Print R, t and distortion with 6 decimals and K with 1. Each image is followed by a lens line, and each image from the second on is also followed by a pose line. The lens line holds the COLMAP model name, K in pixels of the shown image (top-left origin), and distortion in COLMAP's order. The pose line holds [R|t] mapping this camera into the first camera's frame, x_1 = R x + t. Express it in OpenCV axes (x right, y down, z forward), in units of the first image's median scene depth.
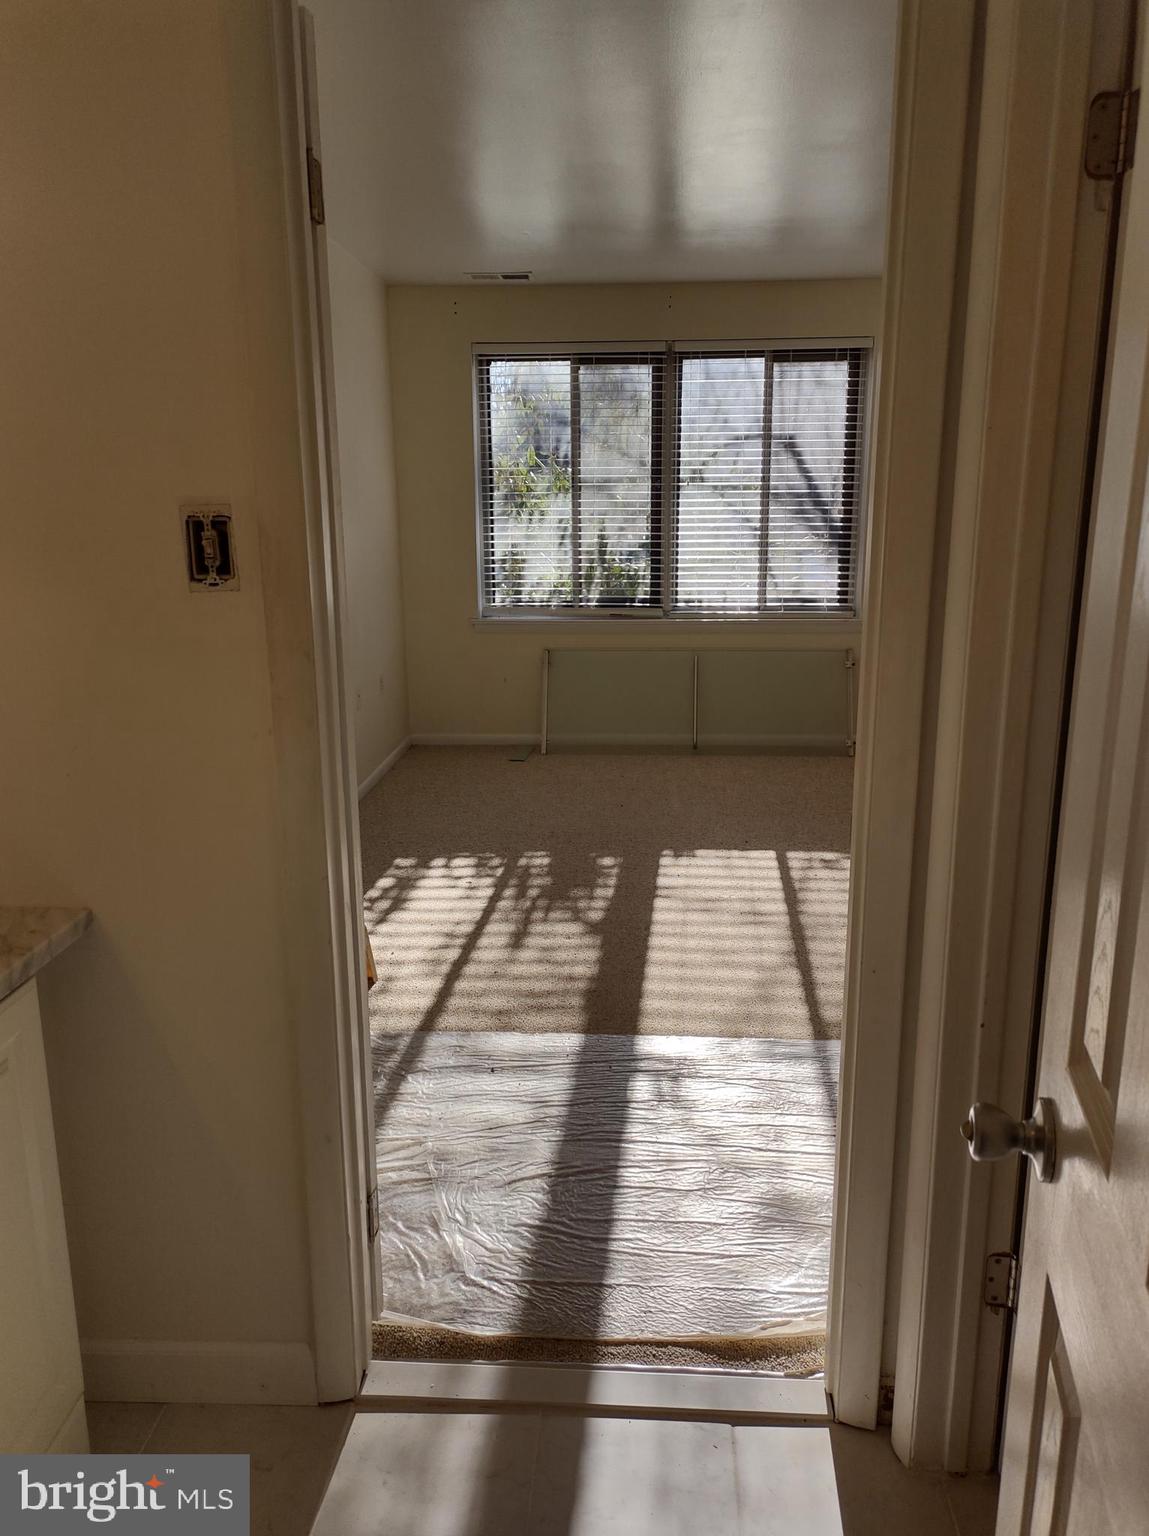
lens RADIAL K [[1131.3, 0, 571.9], [0, 1131.3, 767.6], [0, 0, 1]] dist [0.062588, -0.060987]
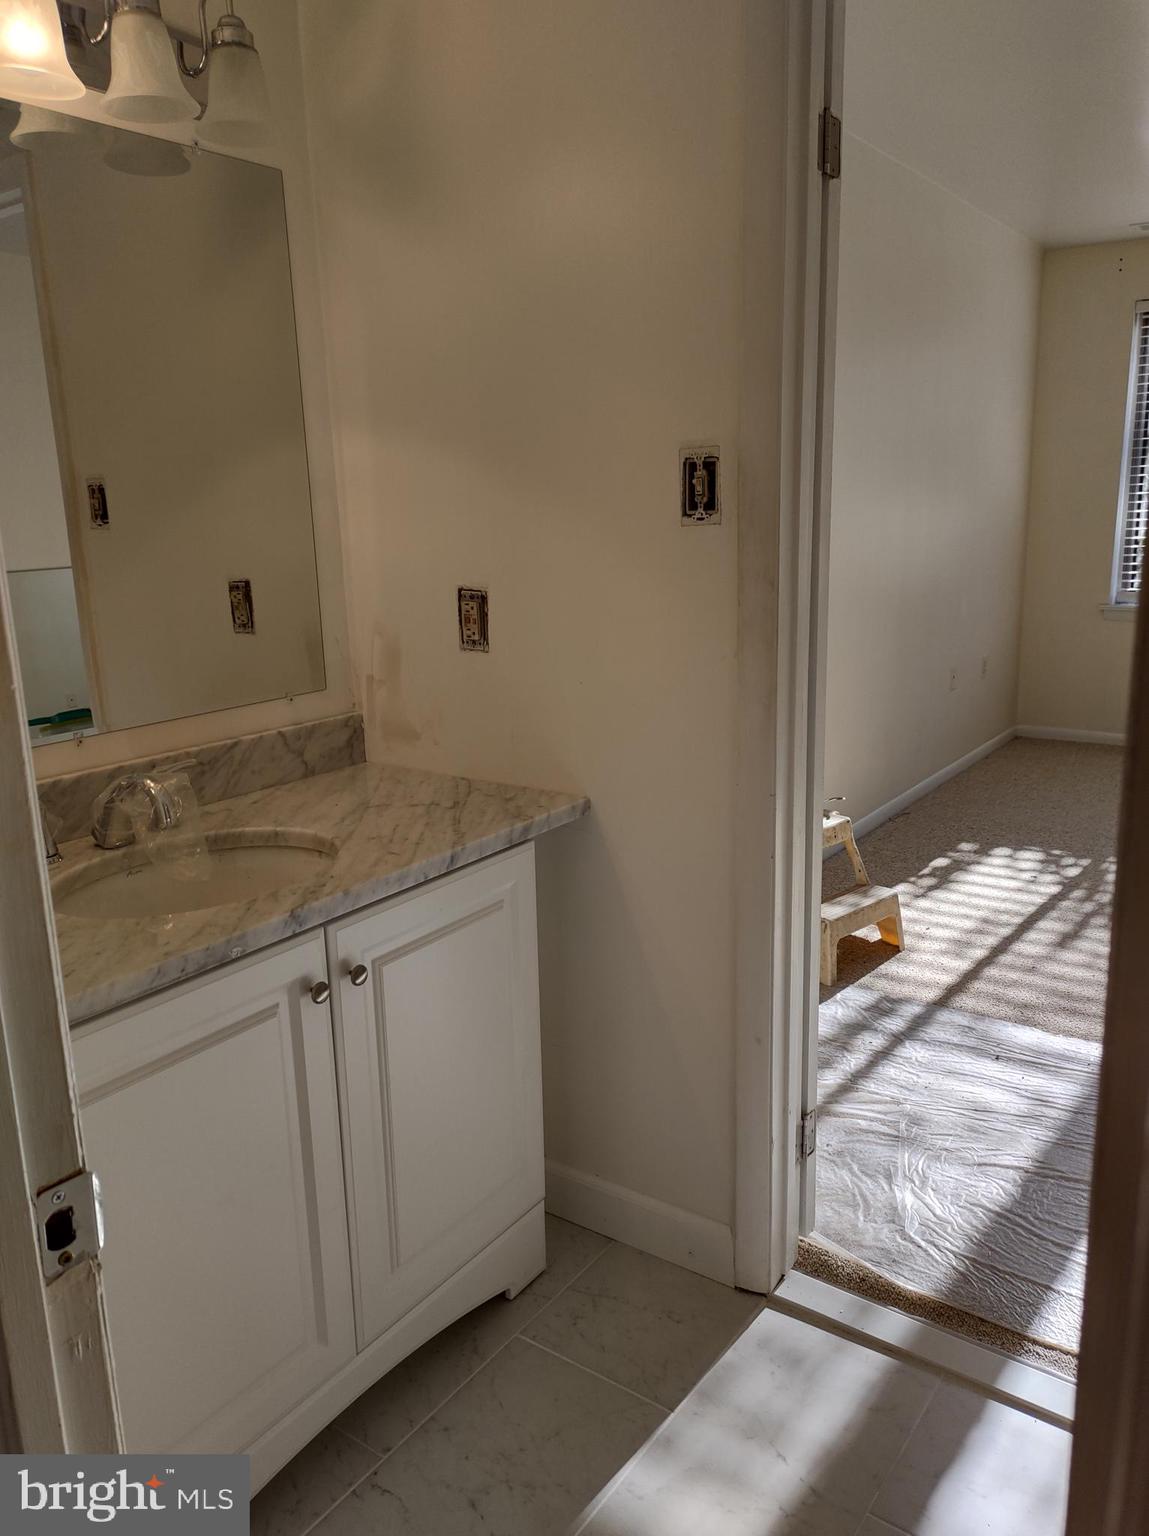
lens RADIAL K [[1131.3, 0, 567.5], [0, 1131.3, 764.9], [0, 0, 1]] dist [0.062588, -0.060987]
pose [[0.841070, 0.106285, -0.530382, 0.127732], [-0.107920, 0.993765, 0.028005, 0.041422], [0.530051, 0.033684, 0.847296, -0.008776]]
